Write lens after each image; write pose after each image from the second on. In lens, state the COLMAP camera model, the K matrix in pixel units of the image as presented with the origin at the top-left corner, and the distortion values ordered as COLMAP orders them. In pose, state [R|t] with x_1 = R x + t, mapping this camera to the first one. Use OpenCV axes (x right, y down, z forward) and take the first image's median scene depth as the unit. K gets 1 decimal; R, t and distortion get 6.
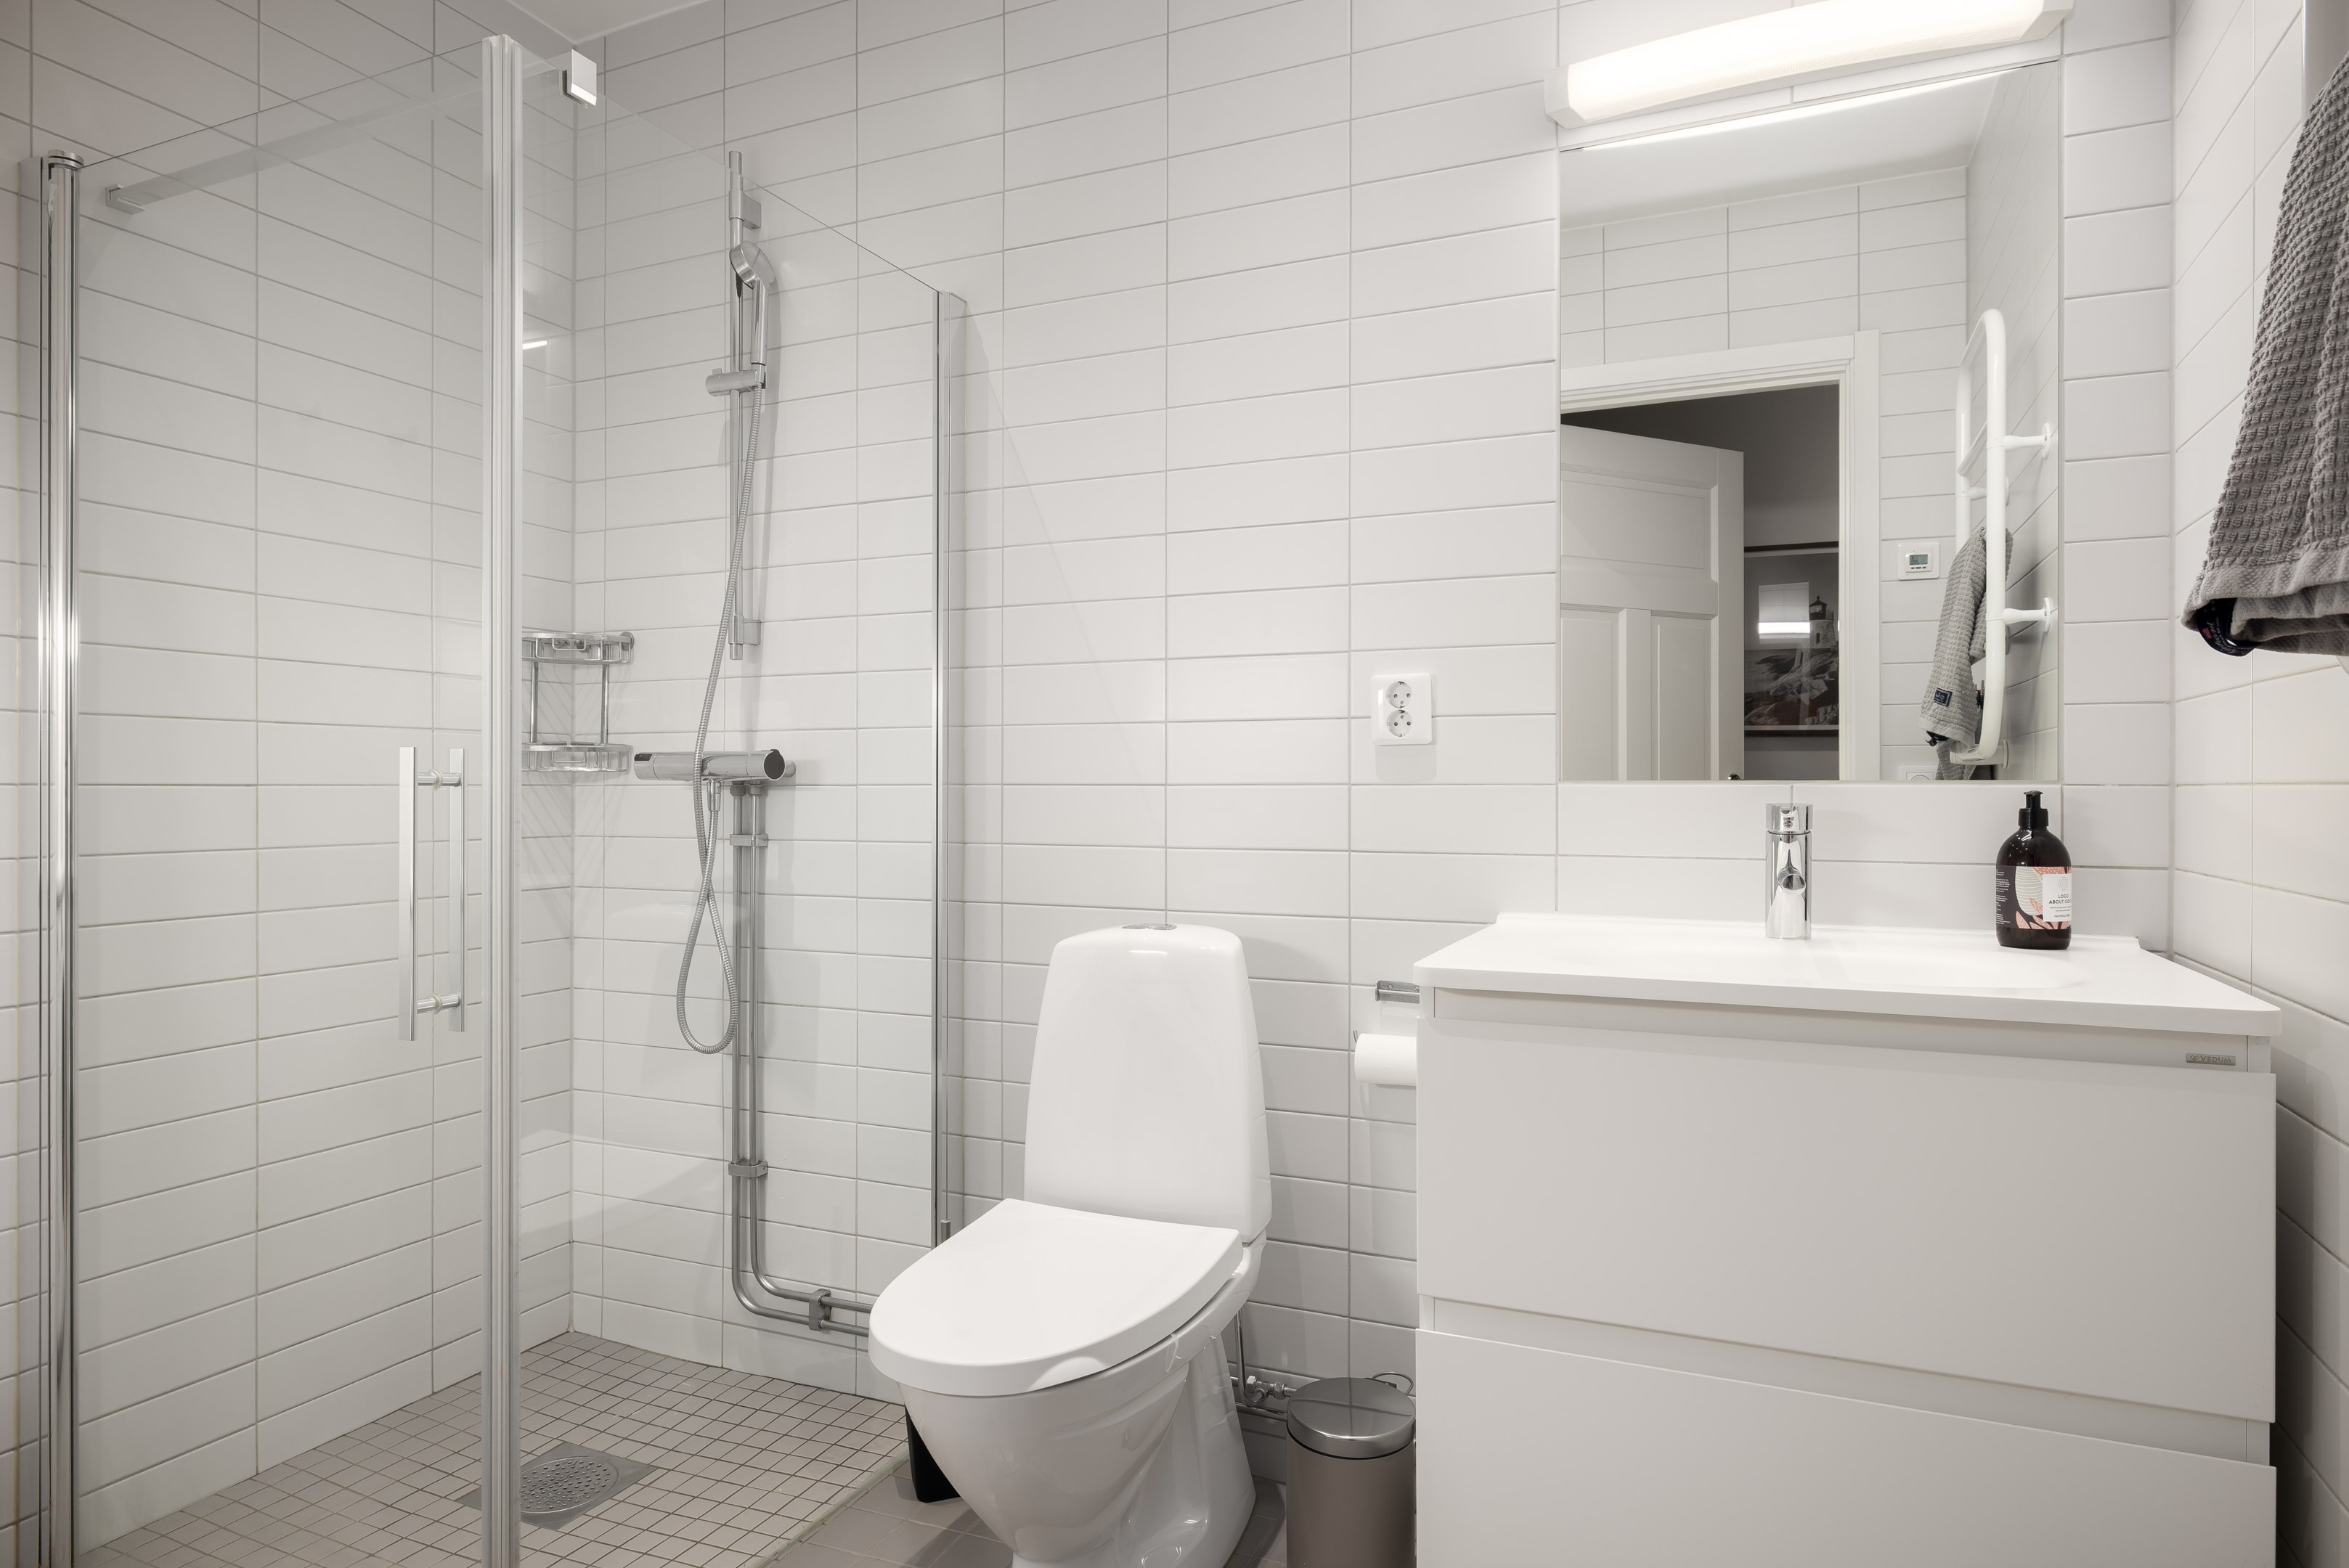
lens RADIAL K [[1359.8, 0, 1174.5], [0, 1359.8, 784.0], [0, 0, 1]] dist [-0.000357, -0.000956]
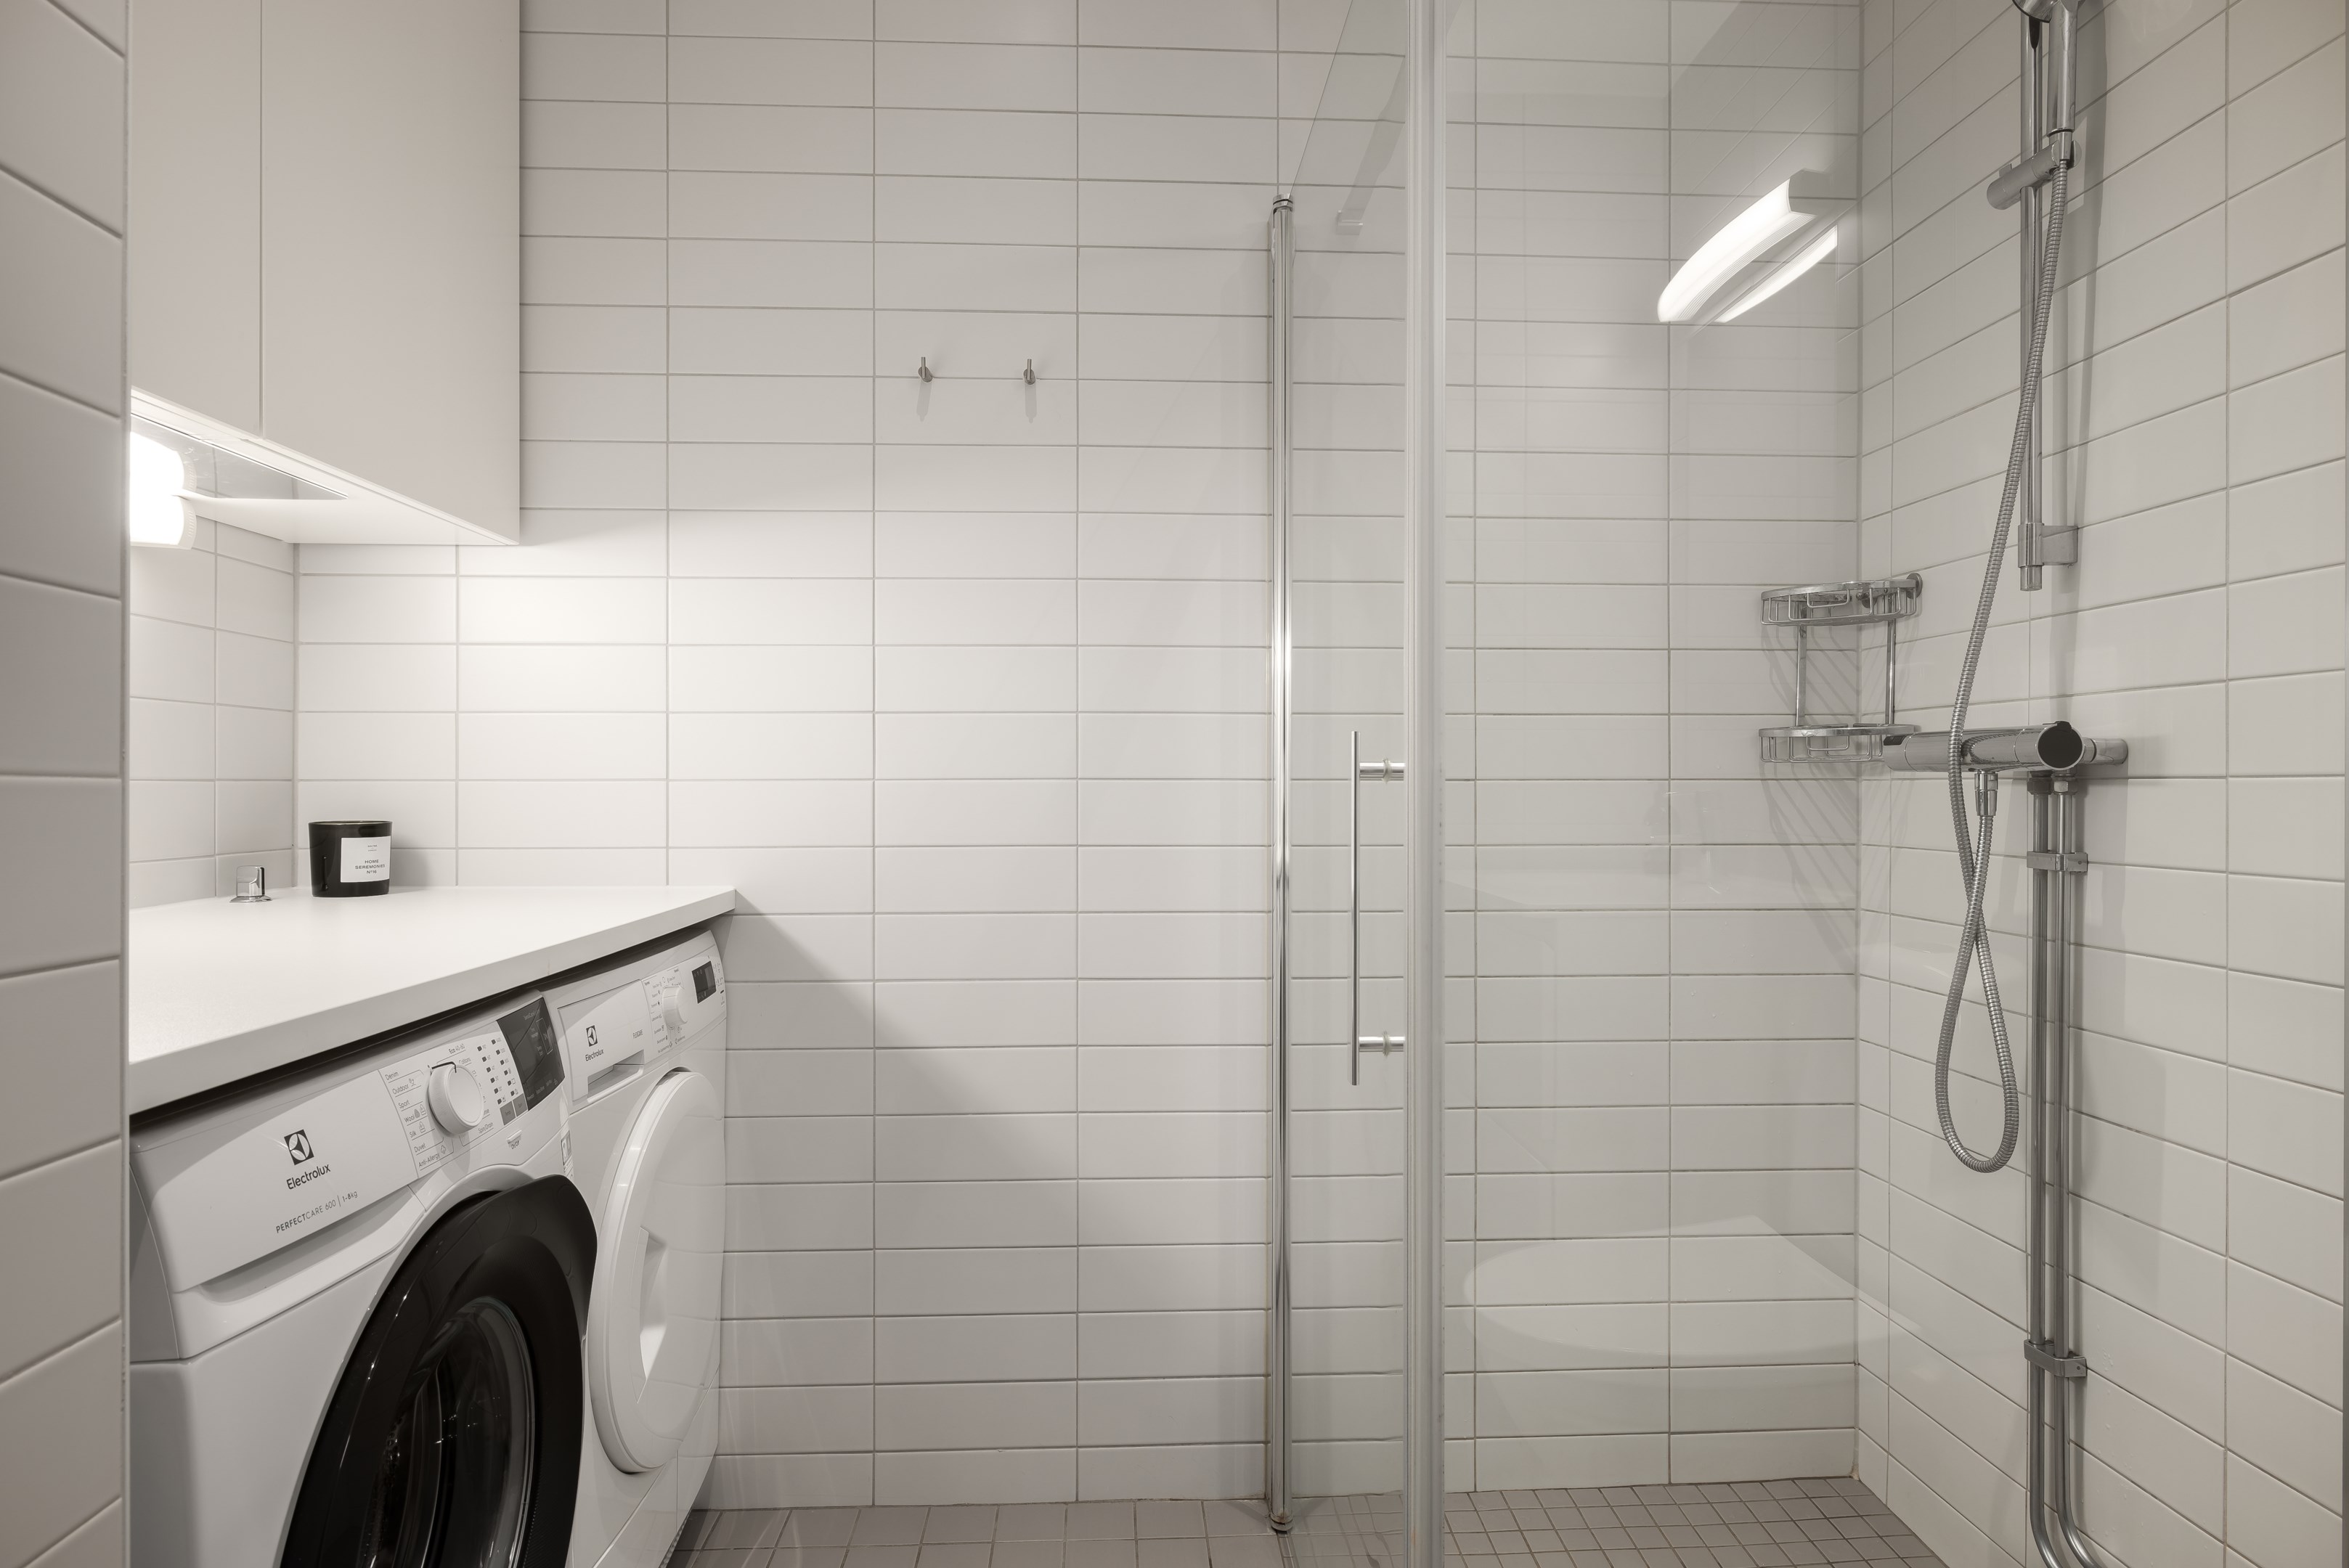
lens RADIAL K [[1359.8, 0, 1174.5], [0, 1359.8, 784.0], [0, 0, 1]] dist [-0.000357, -0.000956]
pose [[0.464998, -0.000826, -0.885311, 0.071864], [0.001589, 0.999999, -0.000098, 0.003159], [0.885310, -0.001361, 0.464999, 0.313124]]
